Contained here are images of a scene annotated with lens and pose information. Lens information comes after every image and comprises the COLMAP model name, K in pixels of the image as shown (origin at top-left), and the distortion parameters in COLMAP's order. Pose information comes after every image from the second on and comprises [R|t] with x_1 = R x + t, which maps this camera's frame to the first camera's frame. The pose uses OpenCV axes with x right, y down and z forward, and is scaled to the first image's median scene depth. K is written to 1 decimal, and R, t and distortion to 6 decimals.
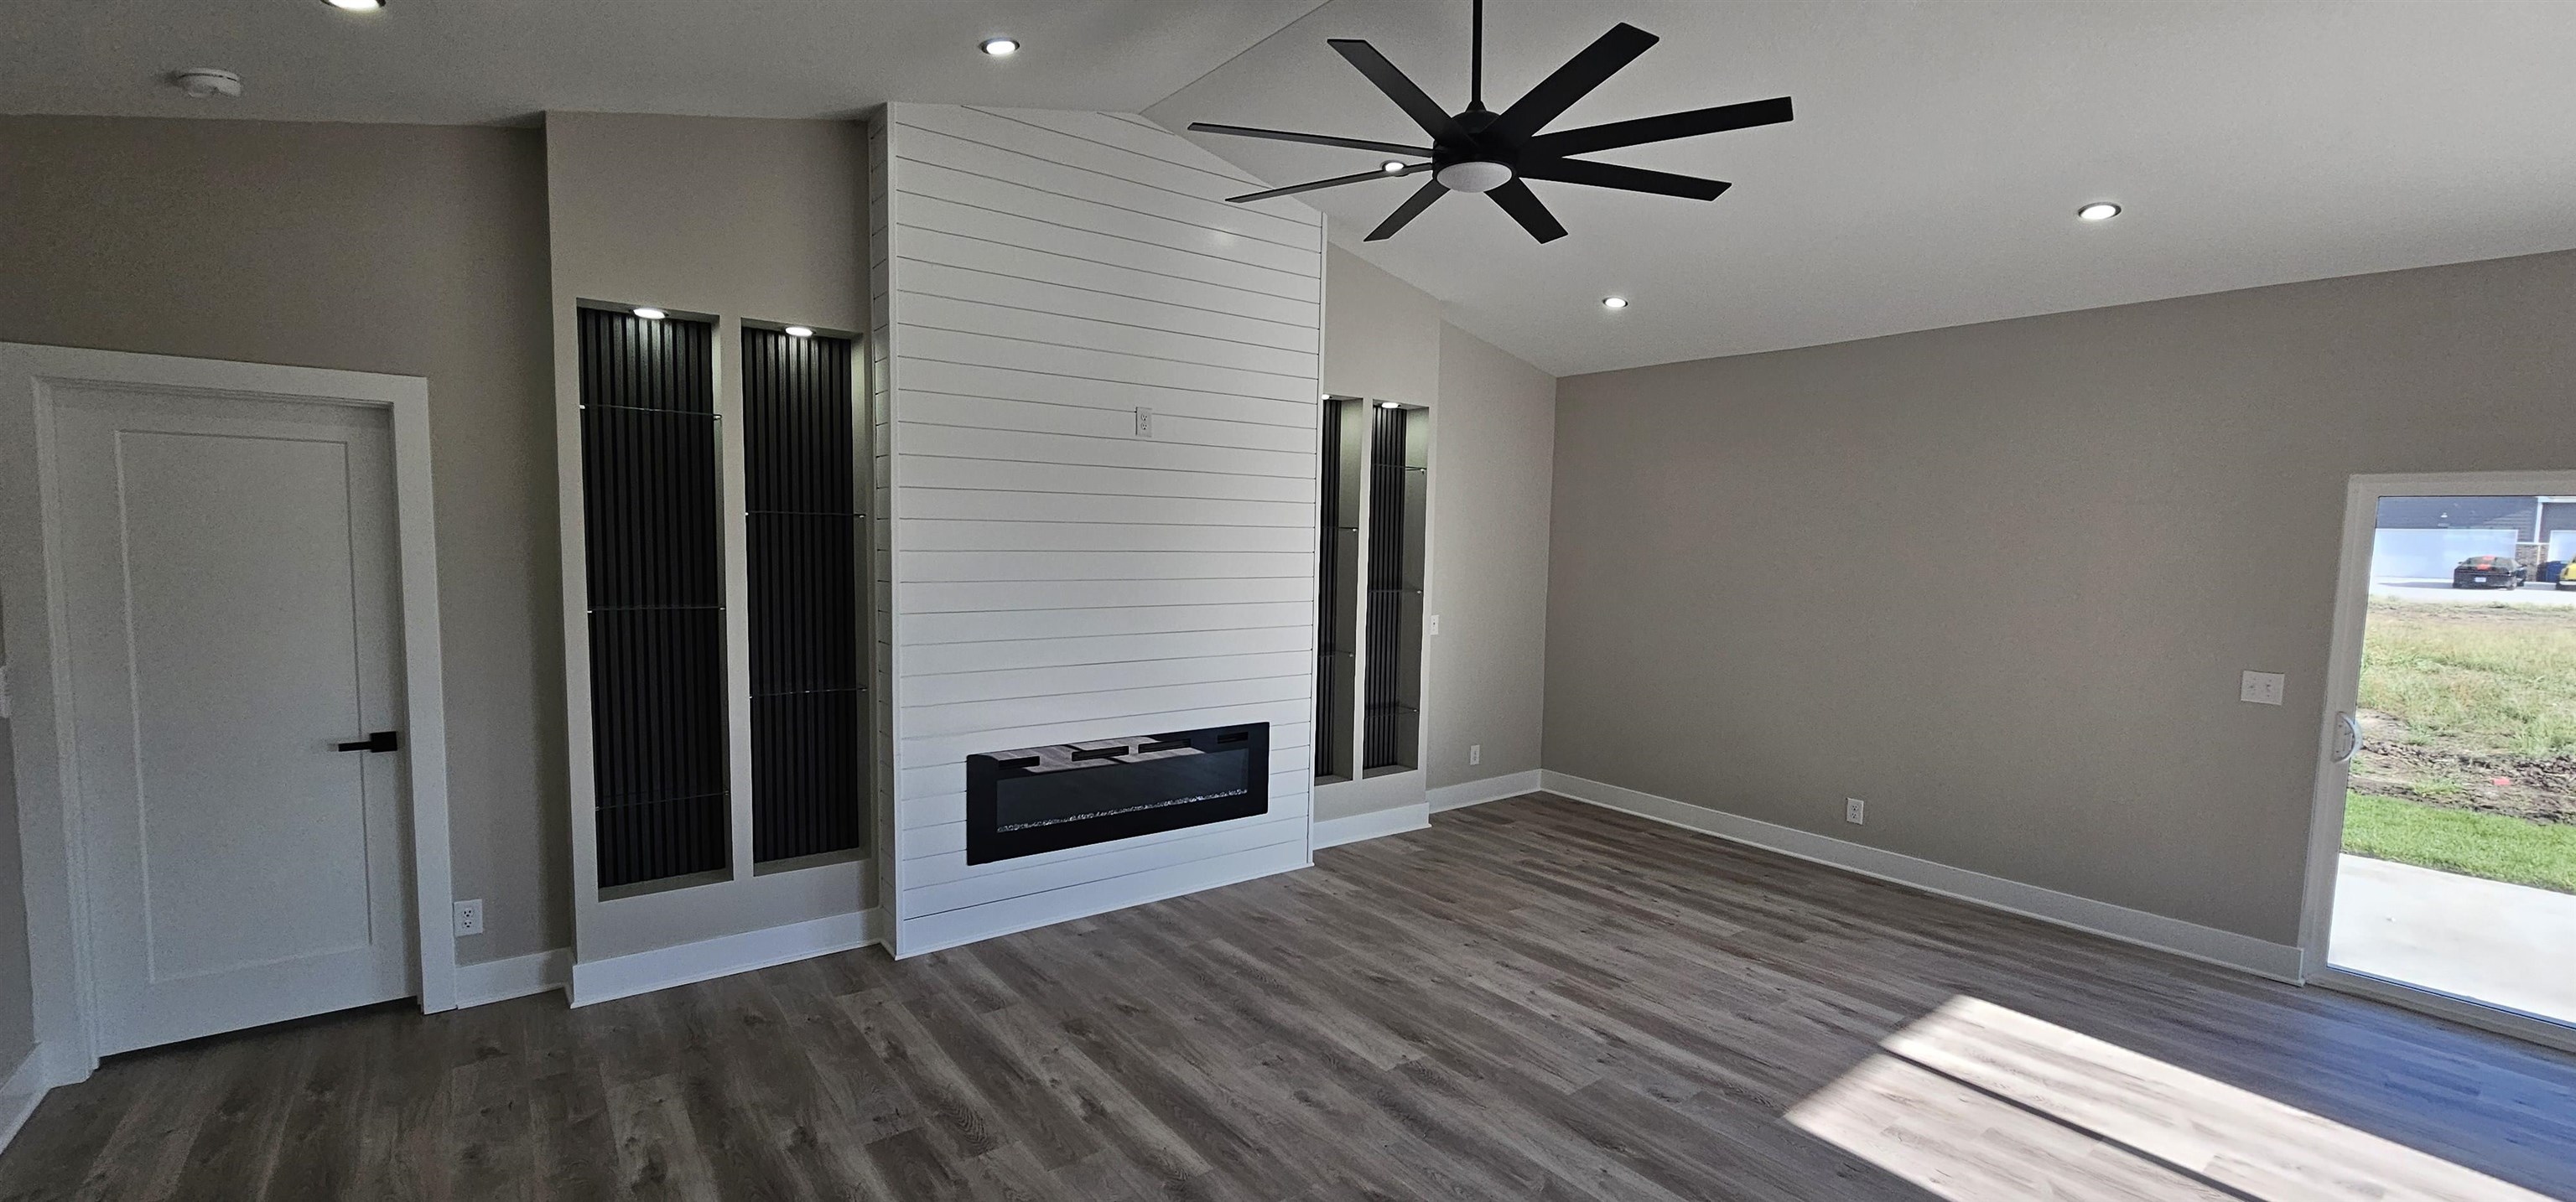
lens RADIAL K [[1054.6, 0, 1279.4], [0, 1054.6, 618.1], [0, 0, 1]] dist [-0.000037, 0.000136]
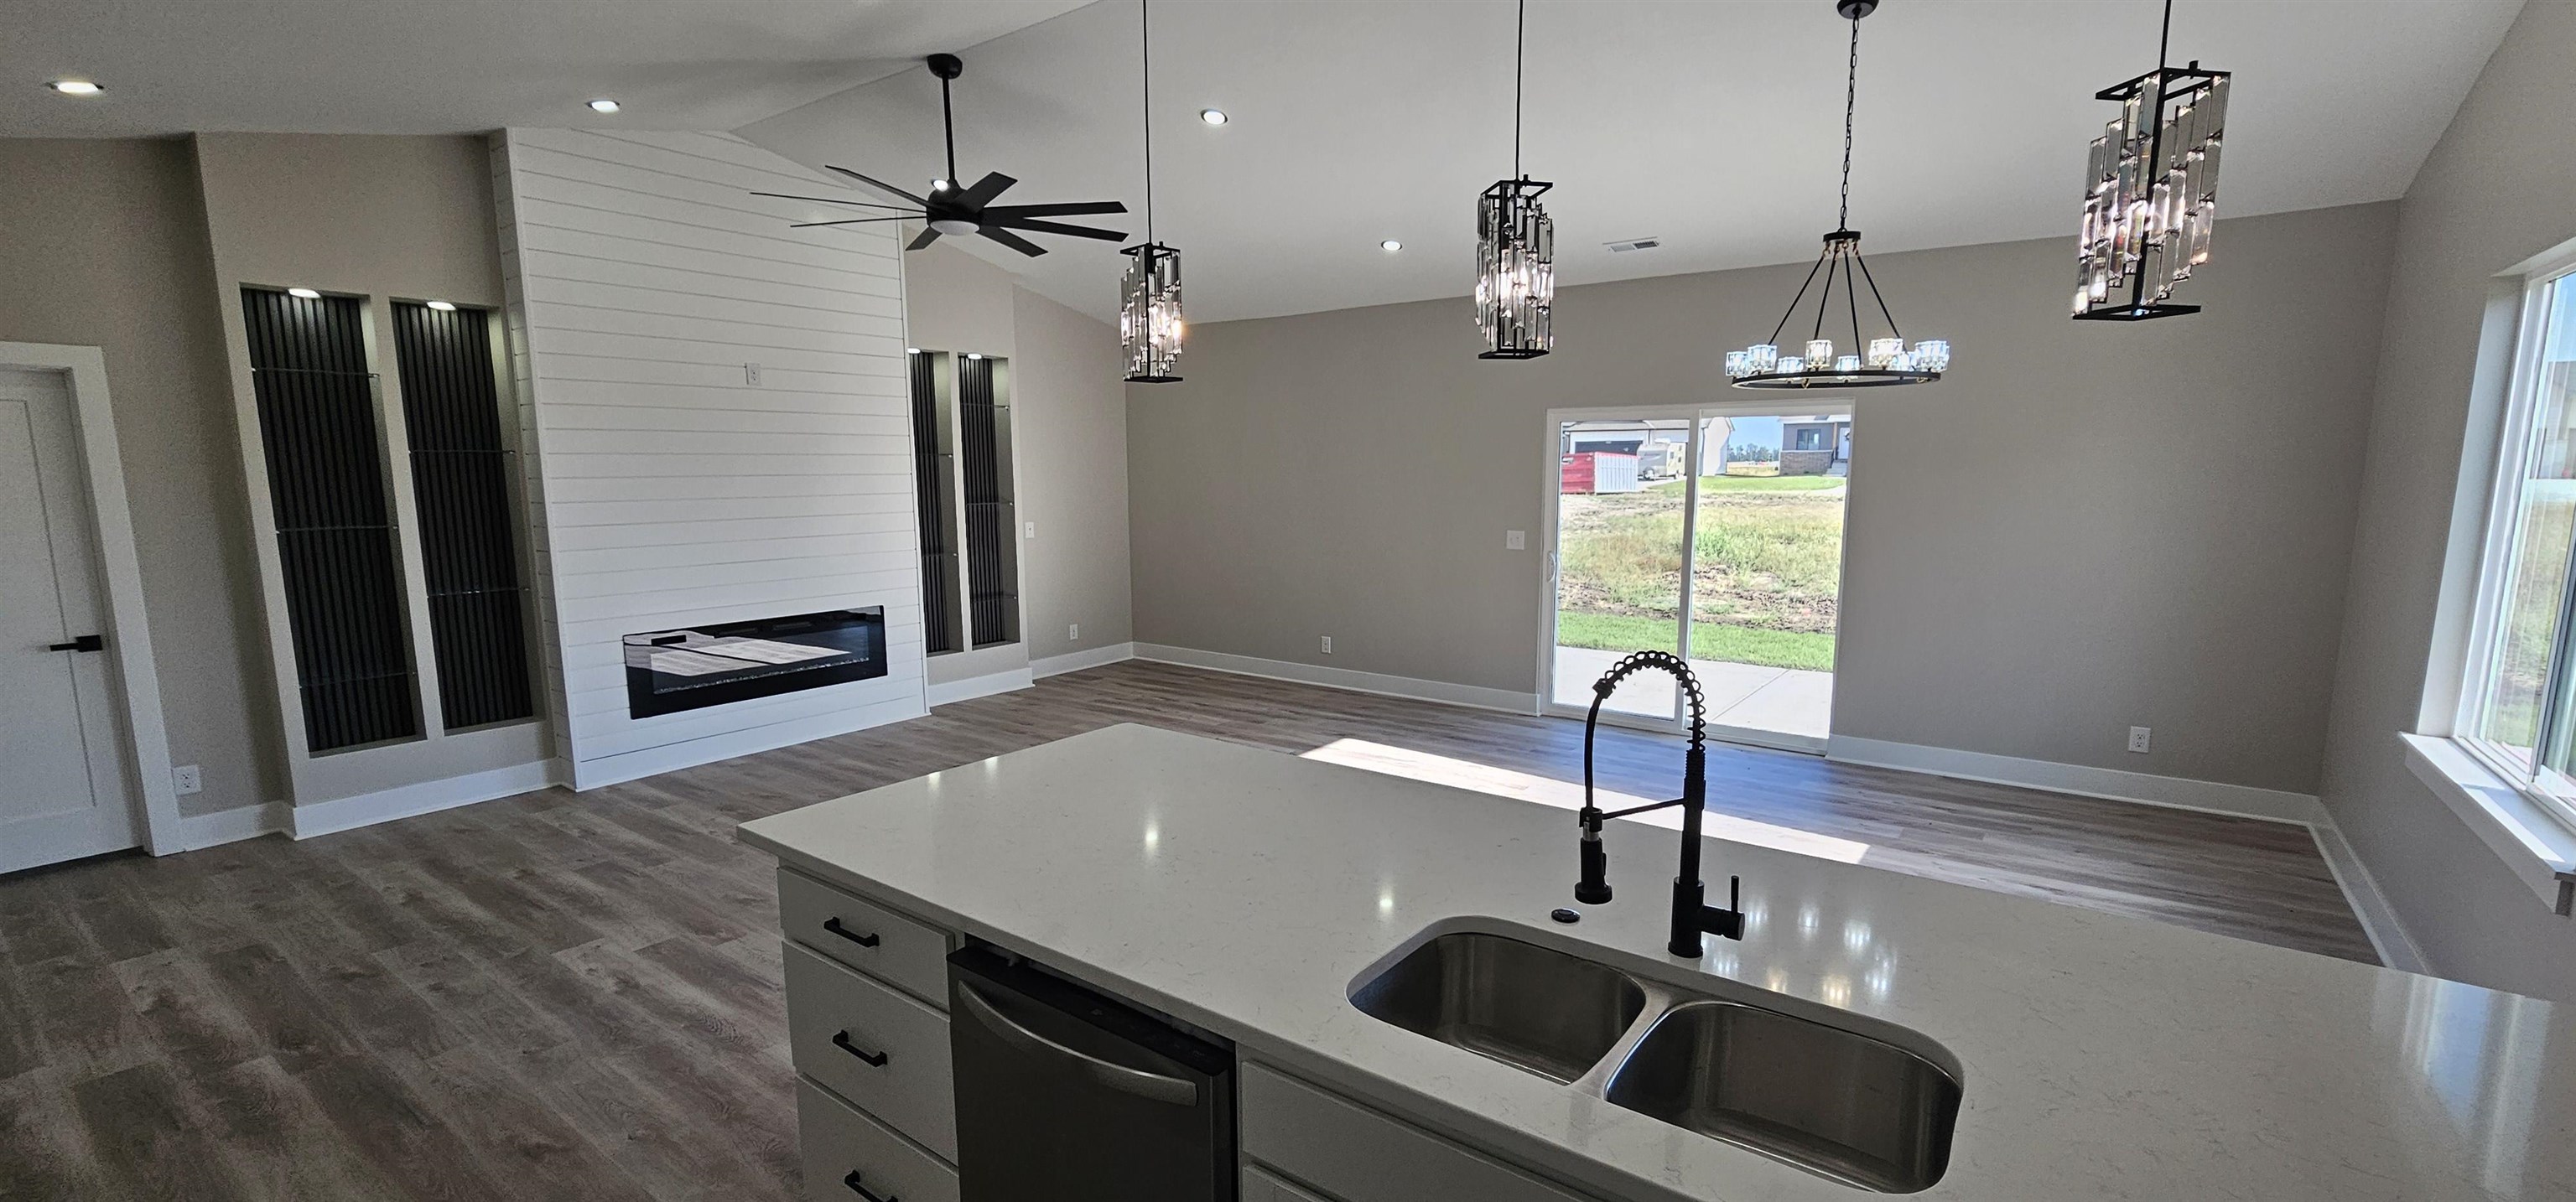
lens RADIAL K [[1082.0, 0, 1303.8], [0, 1082.0, 621.5], [0, 0, 1]] dist [0.001133, 0.000899]
pose [[0.958147, -0.065326, 0.278724, 0.143101], [0.046480, 0.996196, 0.073703, 0.055157], [-0.282479, -0.057664, 0.957539, -0.540614]]
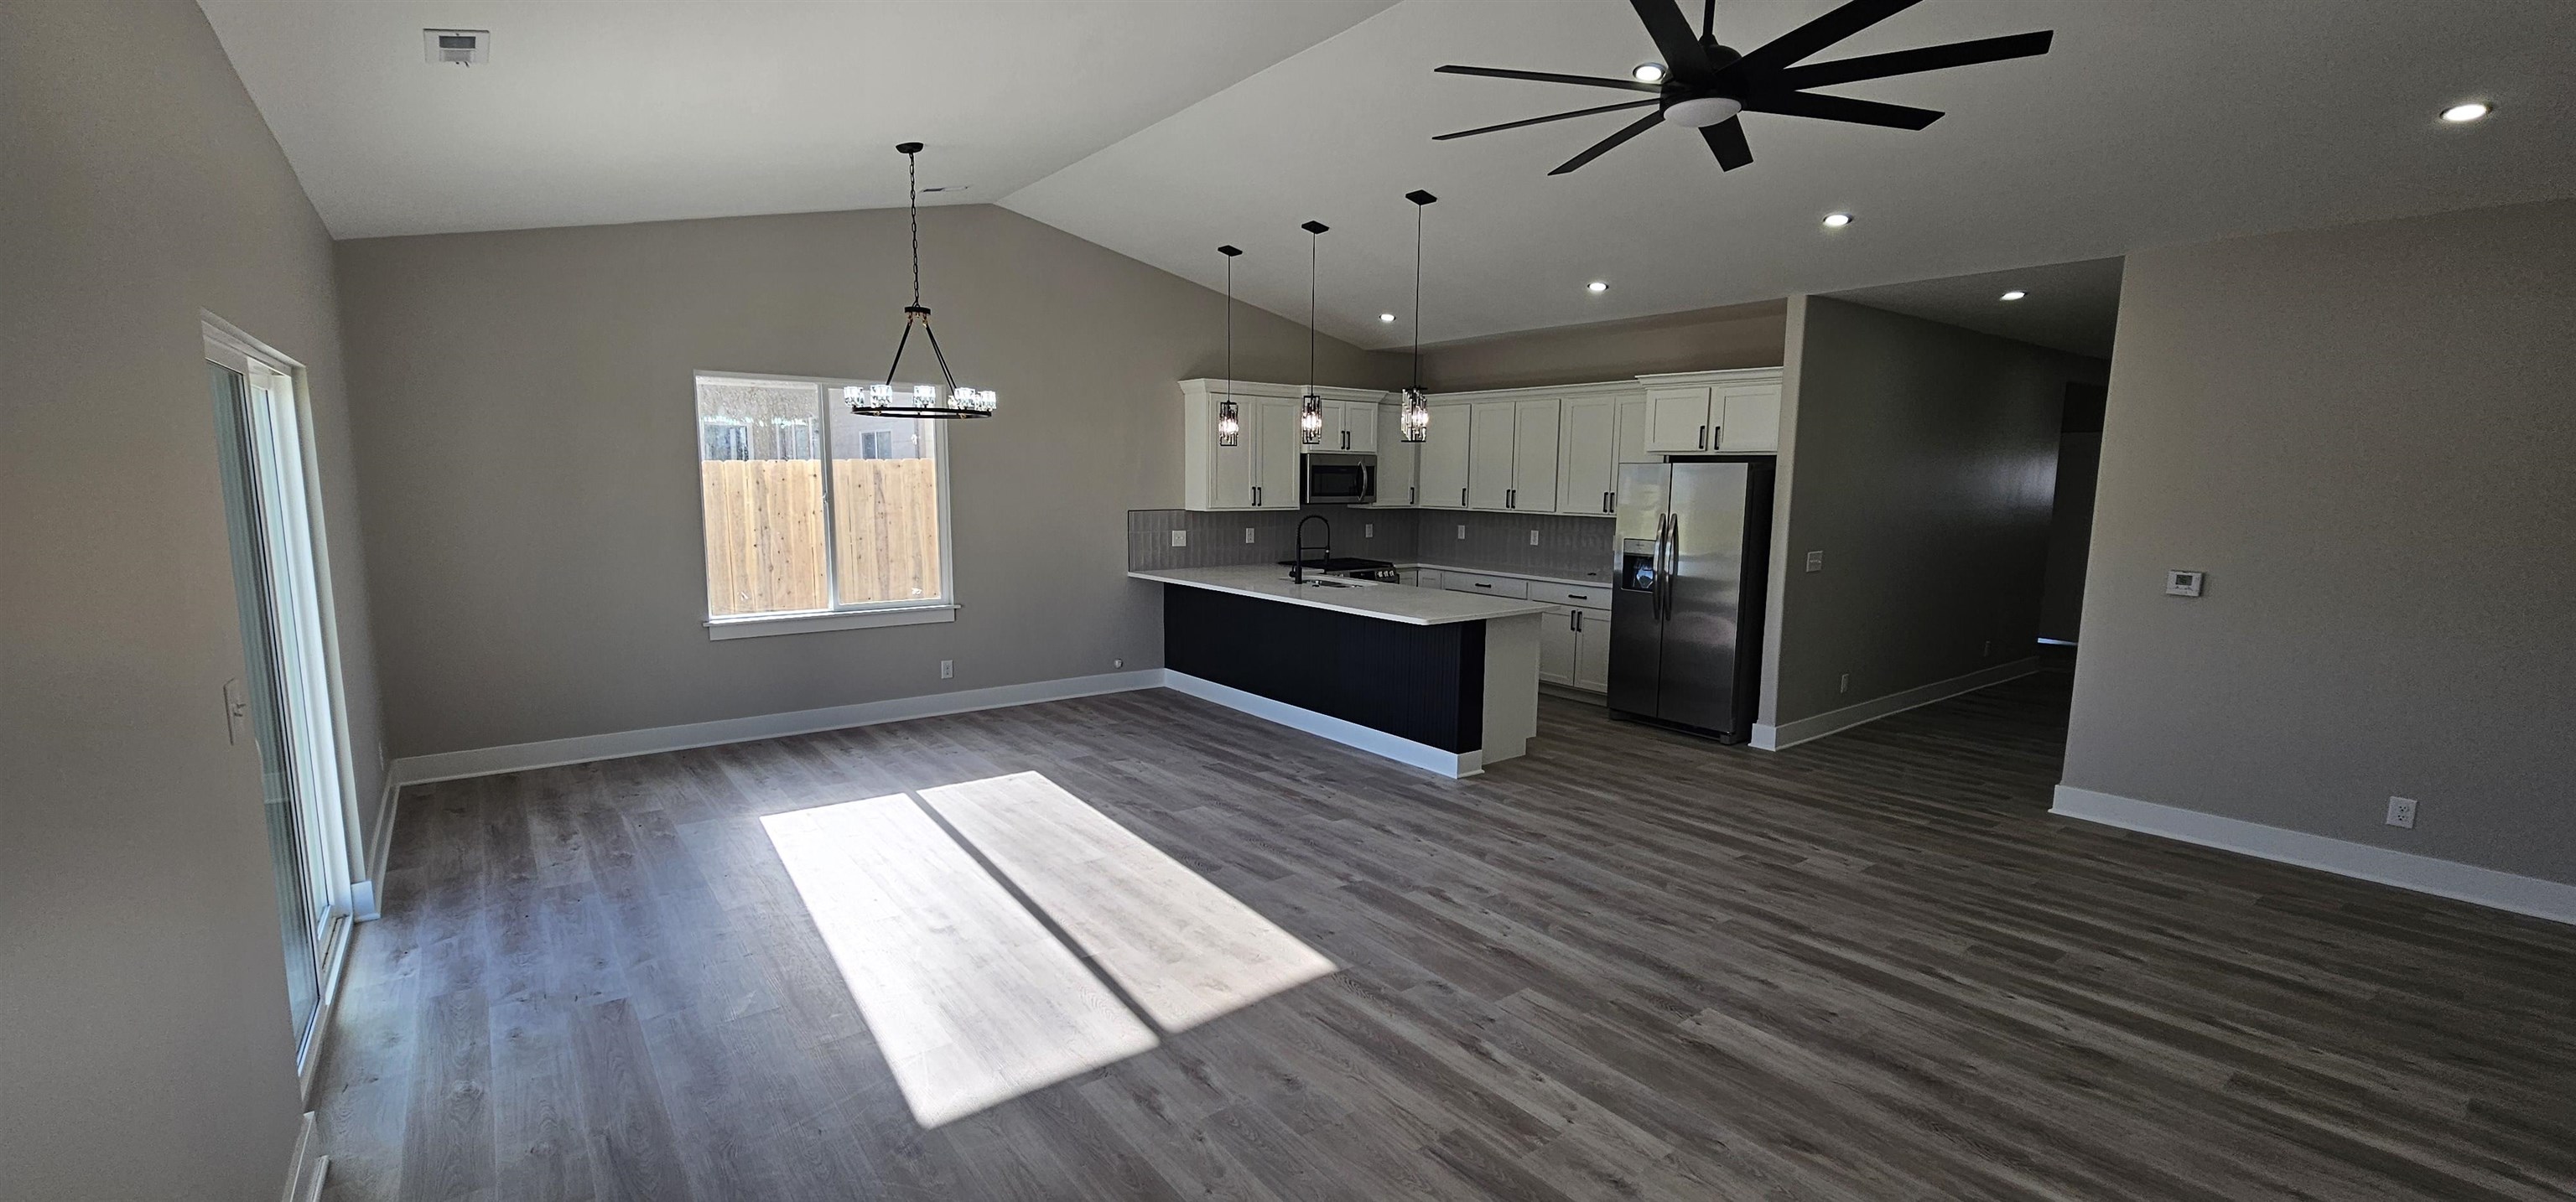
lens RADIAL K [[1054.6, 0, 1279.4], [0, 1054.6, 618.1], [0, 0, 1]] dist [-0.000037, 0.000136]
pose [[-0.999516, -0.029385, -0.010203, 0.431923], [-0.030900, 0.975664, 0.217084, -0.112514], [0.003576, 0.217294, -0.976100, 1.546339]]
